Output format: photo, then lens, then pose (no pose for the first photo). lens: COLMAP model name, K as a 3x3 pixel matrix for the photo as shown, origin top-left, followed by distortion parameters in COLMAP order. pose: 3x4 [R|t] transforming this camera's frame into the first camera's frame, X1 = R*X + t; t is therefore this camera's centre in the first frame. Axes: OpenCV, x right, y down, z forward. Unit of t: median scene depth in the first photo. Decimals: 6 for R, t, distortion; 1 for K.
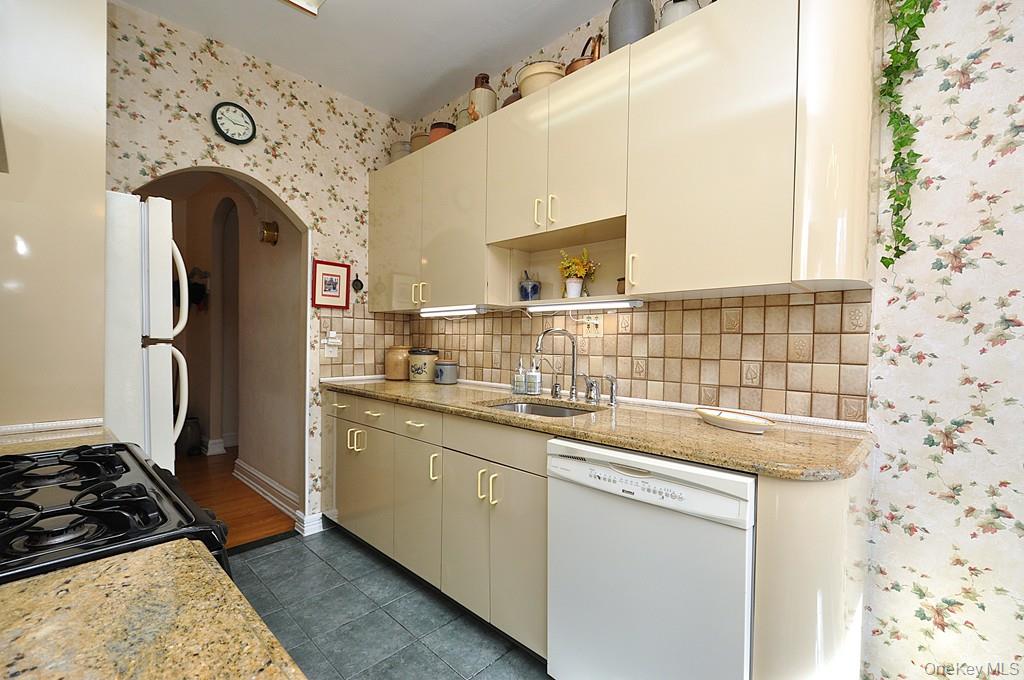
lens RADIAL K [[444.4, 0, 511.3], [0, 444.4, 353.5], [0, 0, 1]] dist [0.001898, -0.003495]
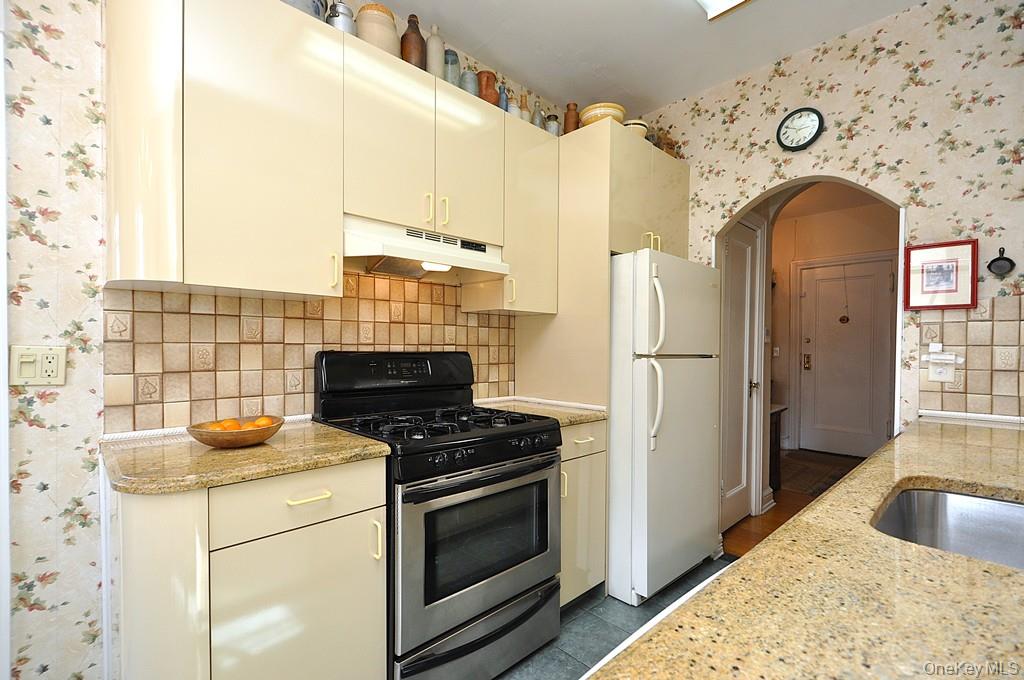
lens RADIAL K [[459.6, 0, 510.5], [0, 459.6, 352.4], [0, 0, 1]] dist [0.011732, -0.009569]
pose [[-0.051083, -0.004611, -0.998684, 0.453351], [-0.032401, 0.999471, -0.002957, -0.016328], [0.998169, 0.032208, -0.051205, 0.505134]]
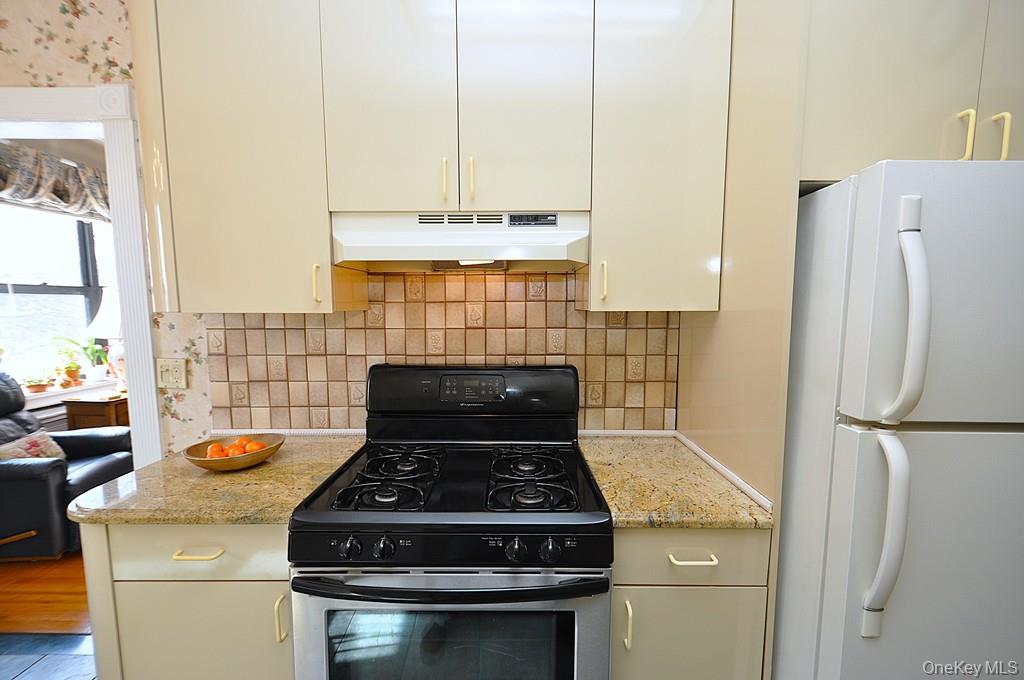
lens RADIAL K [[442.6, 0, 511.1], [0, 442.6, 350.2], [0, 0, 1]] dist [0.000349, -0.000661]
pose [[-0.732273, 0.053058, -0.678941, -0.059953], [-0.027512, 0.993842, 0.107341, -0.125478], [0.680455, 0.097281, -0.726304, 0.825553]]
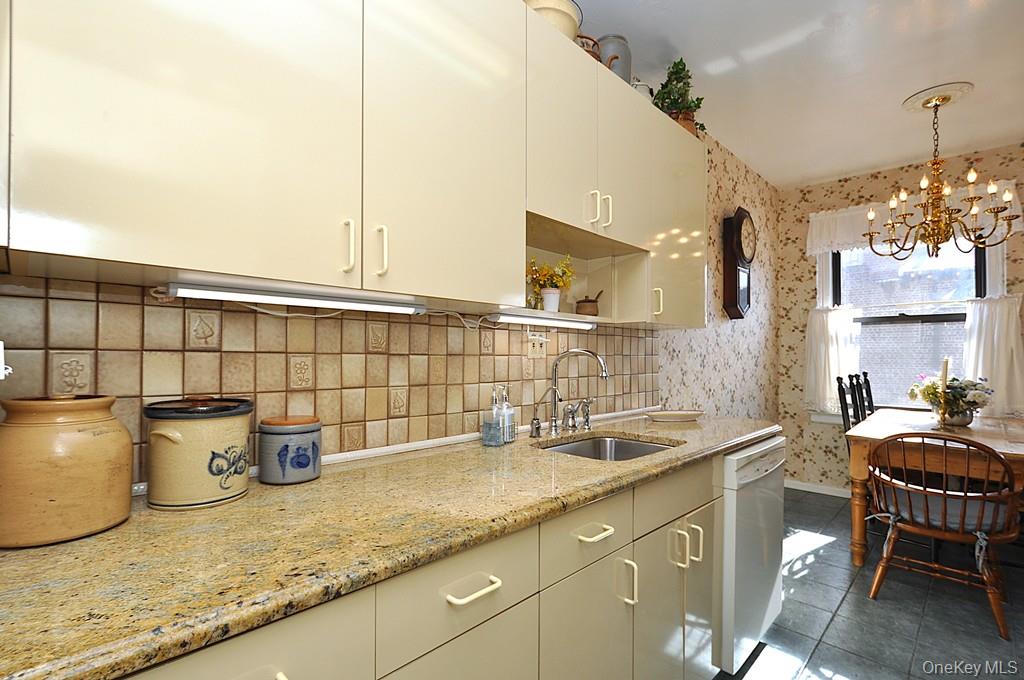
lens RADIAL K [[476.7, 0, 510.3], [0, 476.7, 352.6], [0, 0, 1]] dist [-0.000605, -0.000800]
pose [[0.009064, -0.010648, 0.999902, -0.757630], [0.018047, 0.999782, 0.010484, -0.059634], [-0.999796, 0.017950, 0.009255, 1.074791]]
